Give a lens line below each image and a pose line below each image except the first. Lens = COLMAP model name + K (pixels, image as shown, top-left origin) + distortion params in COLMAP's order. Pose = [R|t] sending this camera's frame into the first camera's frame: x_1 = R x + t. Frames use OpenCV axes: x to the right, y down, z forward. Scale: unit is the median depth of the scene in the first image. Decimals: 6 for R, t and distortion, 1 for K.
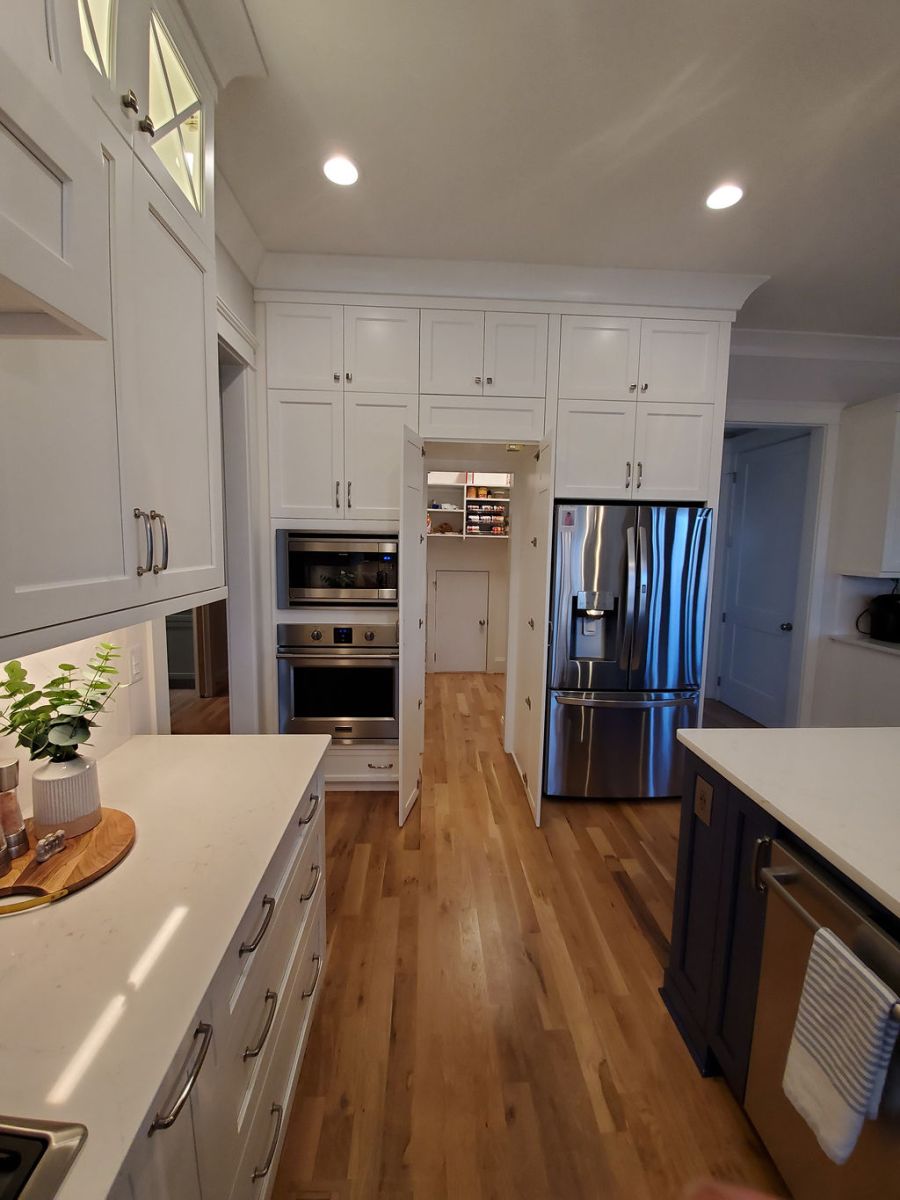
lens RADIAL K [[473.5, 0, 451.7], [0, 473.5, 592.9], [0, 0, 1]] dist [0.011767, -0.017047]
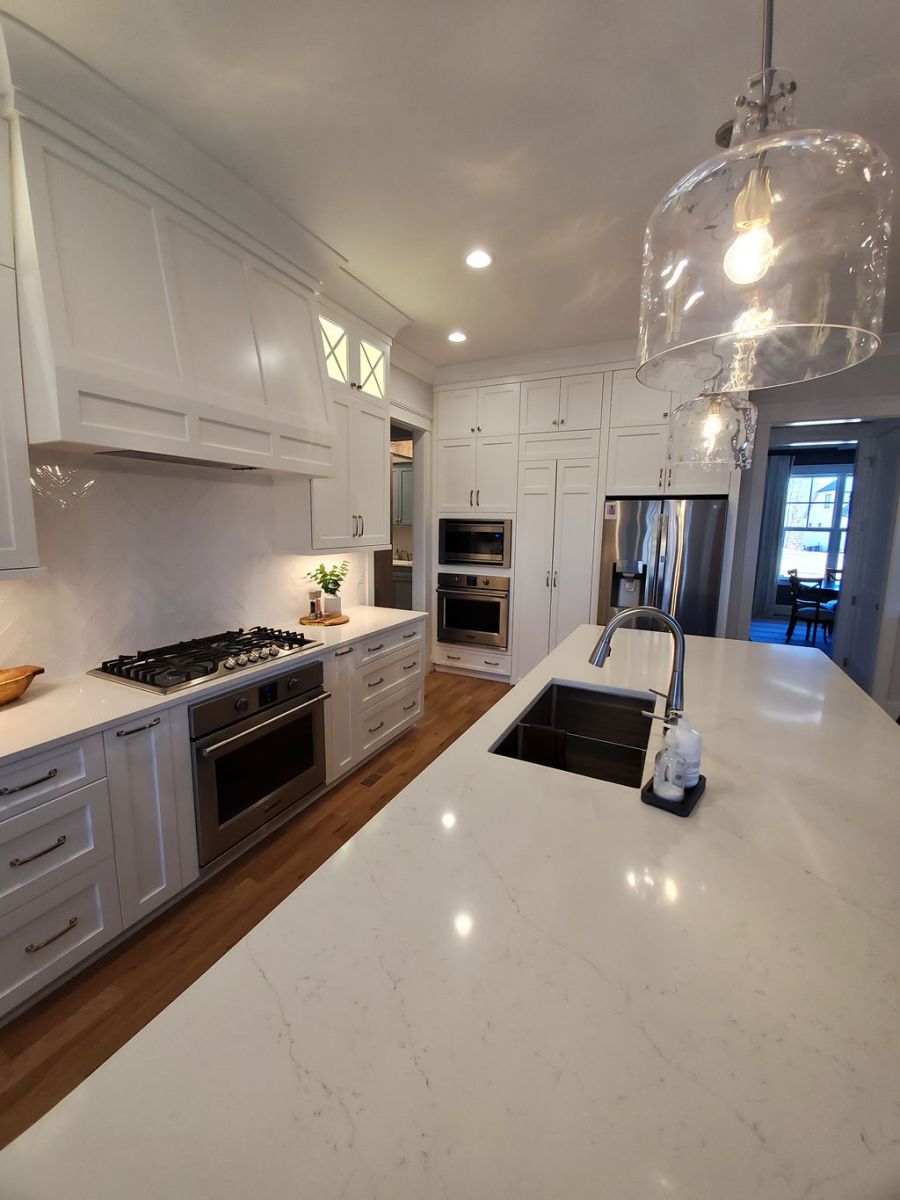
lens RADIAL K [[473.5, 0, 451.7], [0, 473.5, 592.9], [0, 0, 1]] dist [0.011767, -0.017047]
pose [[0.874464, 0.068114, -0.480284, 0.522491], [-0.051700, 0.997540, 0.047341, 0.055120], [0.482327, -0.016568, 0.875835, -0.519998]]
